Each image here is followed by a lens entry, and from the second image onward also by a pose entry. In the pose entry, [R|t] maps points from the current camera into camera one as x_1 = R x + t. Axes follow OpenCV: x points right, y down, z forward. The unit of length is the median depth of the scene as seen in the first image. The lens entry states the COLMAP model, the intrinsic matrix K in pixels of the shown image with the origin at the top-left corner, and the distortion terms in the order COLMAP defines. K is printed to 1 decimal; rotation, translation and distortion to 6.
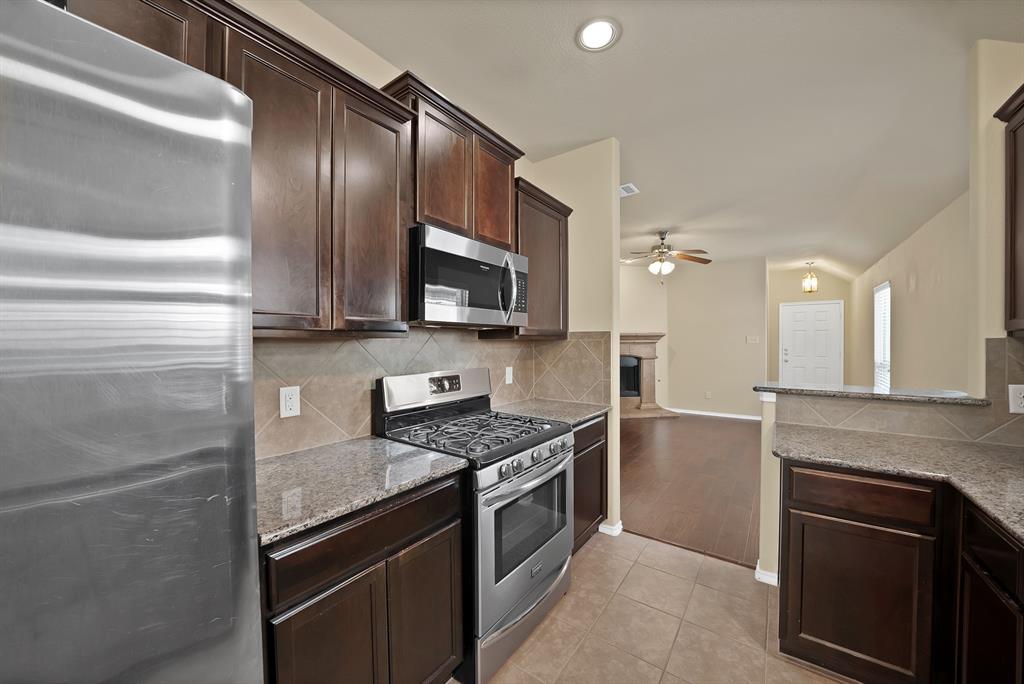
lens RADIAL K [[370.1, 0, 511.9], [0, 370.1, 344.4], [0, 0, 1]] dist [-0.020854, 0.000394]
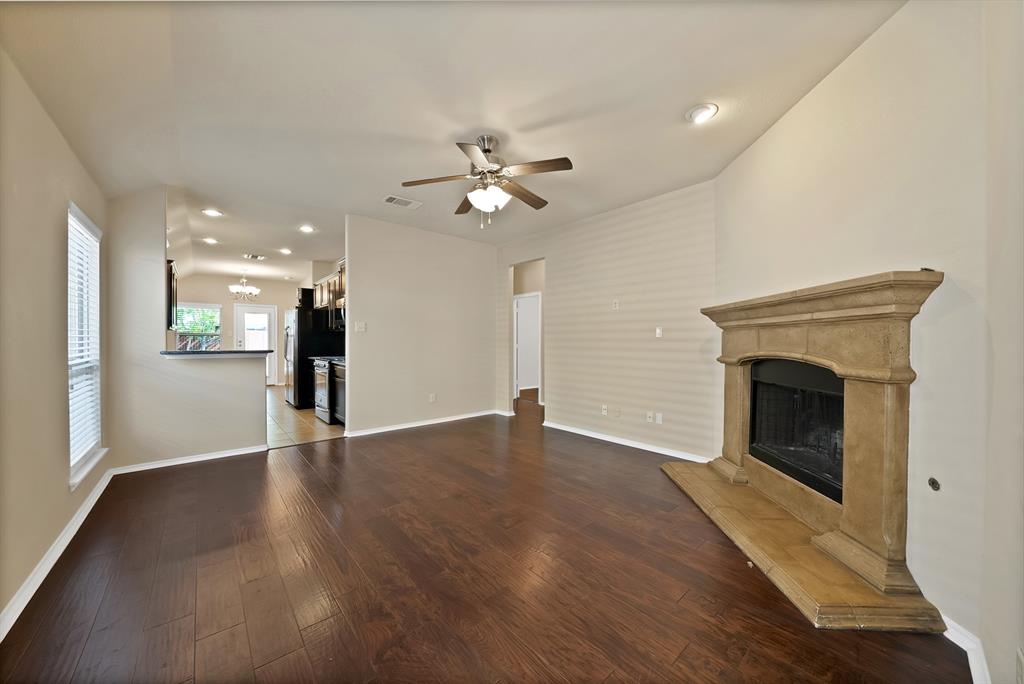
lens RADIAL K [[370.1, 0, 511.9], [0, 370.1, 344.4], [0, 0, 1]] dist [-0.020854, 0.000394]
pose [[-0.232859, 0.009446, -0.972465, 1.055655], [-0.010554, 0.999869, 0.012240, 0.021639], [0.972453, 0.013113, -0.232729, 1.266184]]
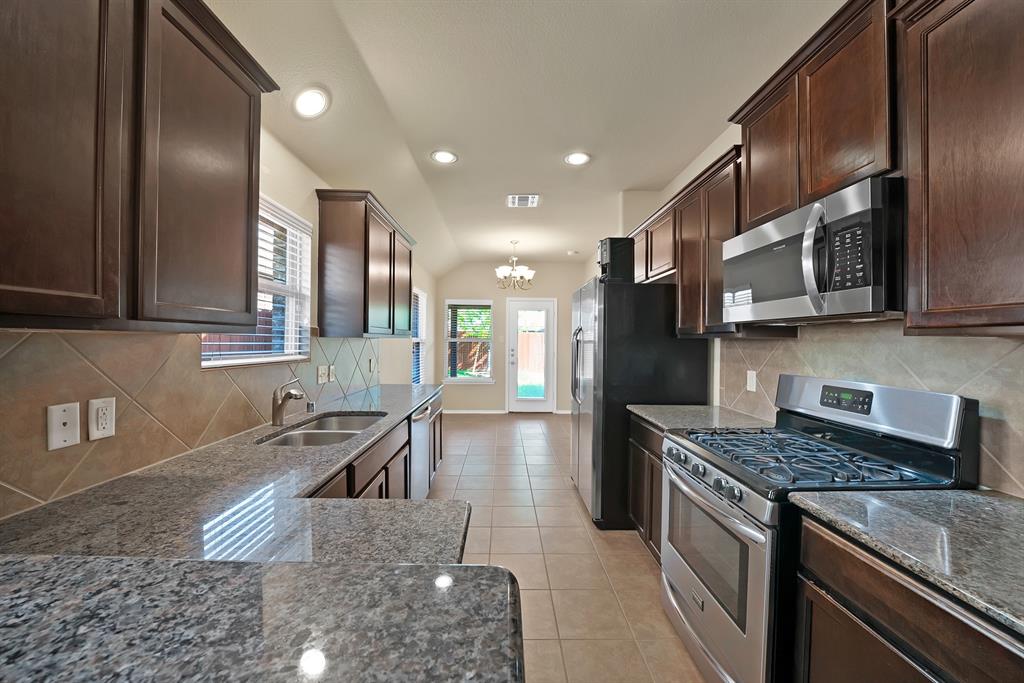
lens RADIAL K [[371.5, 0, 504.2], [0, 371.5, 344.3], [0, 0, 1]] dist [-0.021623, 0.000149]
pose [[-0.806995, 0.004603, -0.590540, 0.355902], [-0.009728, 0.999730, 0.021086, -0.004427], [0.590478, 0.022761, -0.806733, 0.527575]]
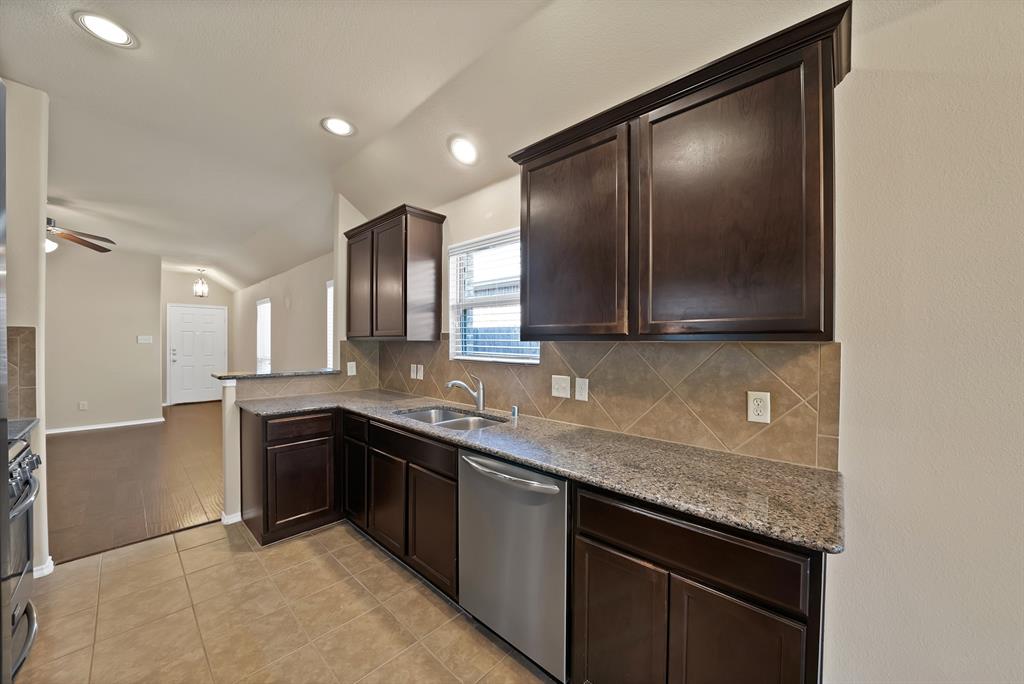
lens RADIAL K [[366.0, 0, 511.8], [0, 366.0, 344.8], [0, 0, 1]] dist [-0.024356, 0.000085]
pose [[0.115073, -0.001127, 0.993356, -0.218441], [0.002207, 0.999997, 0.000879, 0.002900], [-0.993355, 0.002091, 0.115075, -0.074823]]
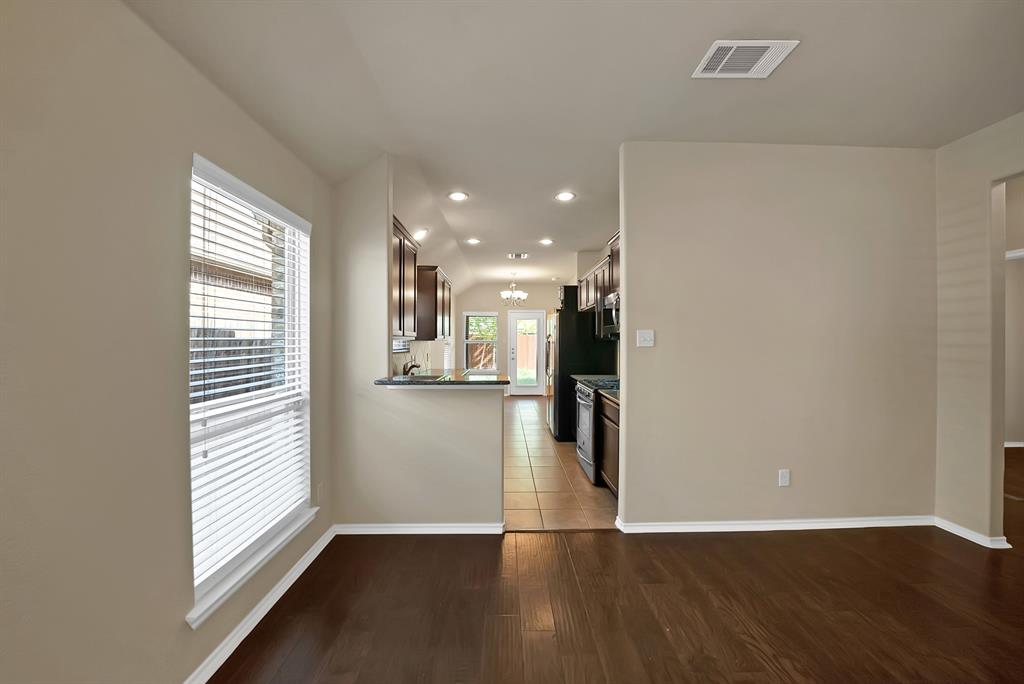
lens RADIAL K [[370.1, 0, 511.9], [0, 370.1, 344.4], [0, 0, 1]] dist [-0.020854, 0.000394]
pose [[-0.797471, 0.007170, -0.603315, 0.668287], [-0.004946, 0.999818, 0.018420, -0.011049], [0.603337, 0.017673, -0.797290, 0.948427]]
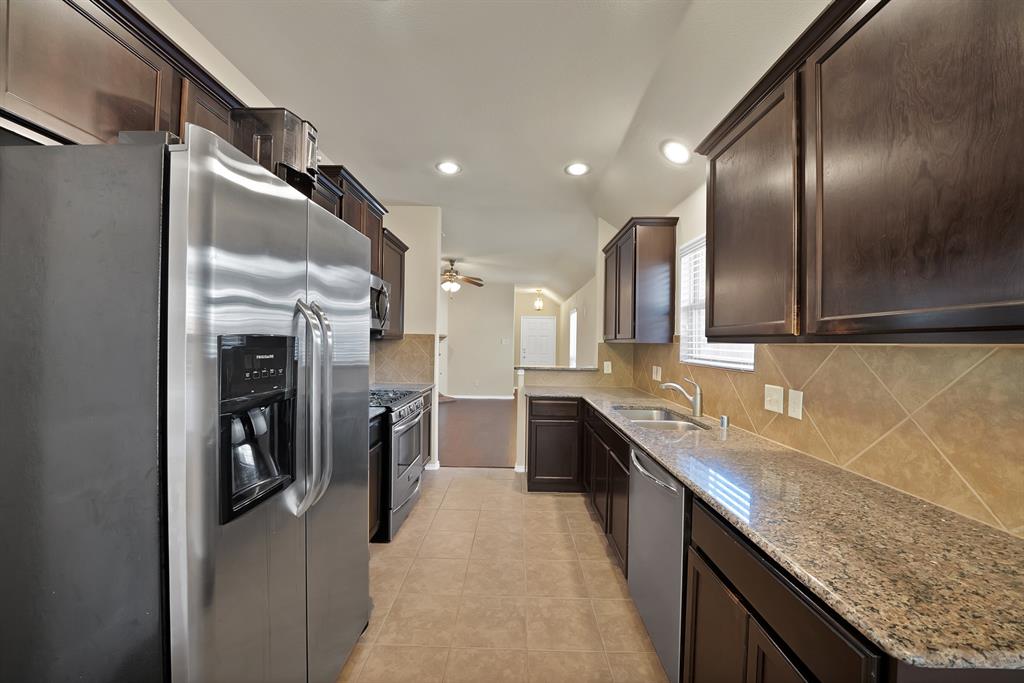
lens RADIAL K [[370.1, 0, 511.9], [0, 370.1, 343.9], [0, 0, 1]] dist [-0.020854, 0.000394]
pose [[0.815998, 0.014057, 0.577884, -0.198860], [-0.013077, 0.999897, -0.005856, 0.004766], [-0.577907, -0.002778, 0.816098, -0.237168]]
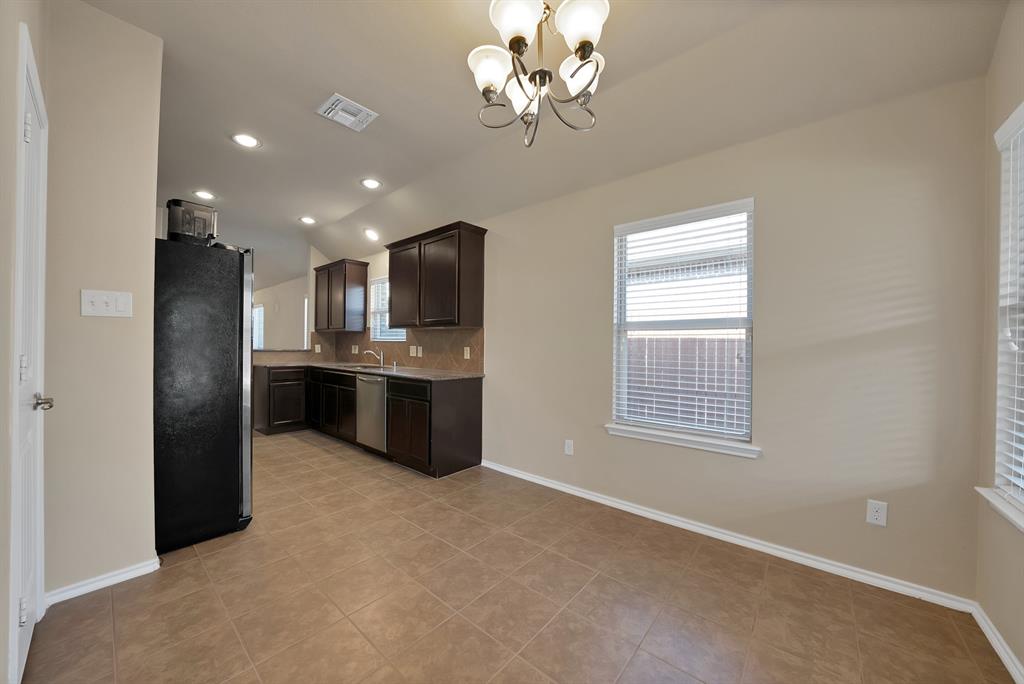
lens RADIAL K [[358.0, 0, 512.0], [0, 358.0, 342.0], [0, 0, 1]] dist [-0.020499, 0.000064]
pose [[0.071689, 0.007767, 0.997397, -0.687116], [0.002143, 0.999966, -0.007941, 0.039805], [-0.997425, 0.002707, 0.071670, -0.415301]]
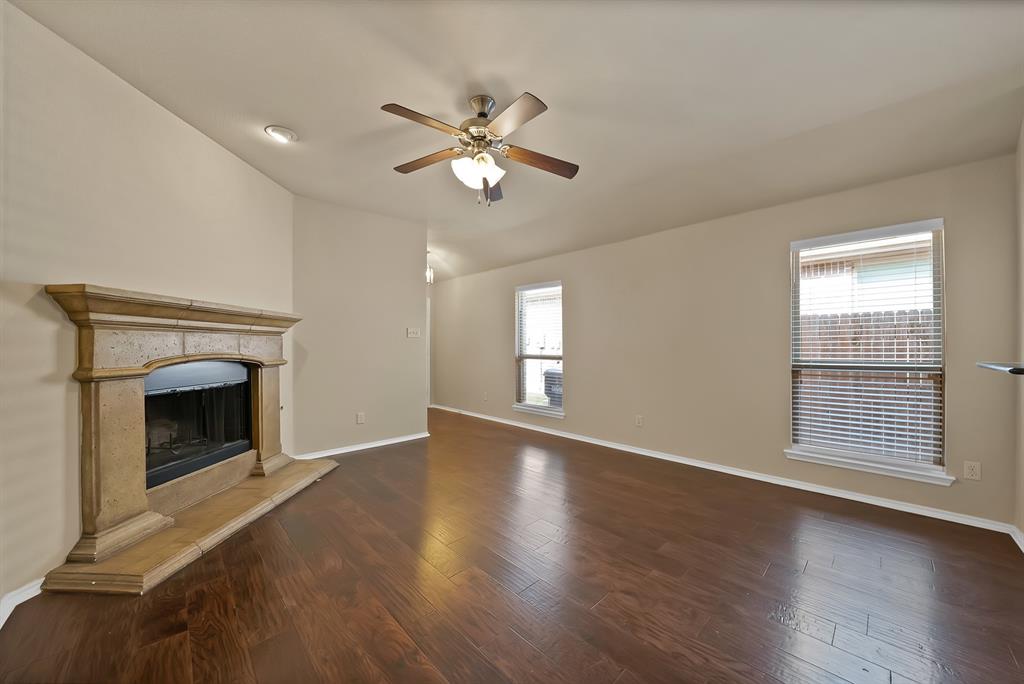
lens RADIAL K [[370.1, 0, 511.9], [0, 370.1, 344.4], [0, 0, 1]] dist [-0.020854, 0.000394]
pose [[0.178481, 0.005652, 0.983927, -0.069170], [0.006357, 0.999956, -0.006897, 0.025165], [-0.983923, 0.007486, 0.178438, 0.938976]]
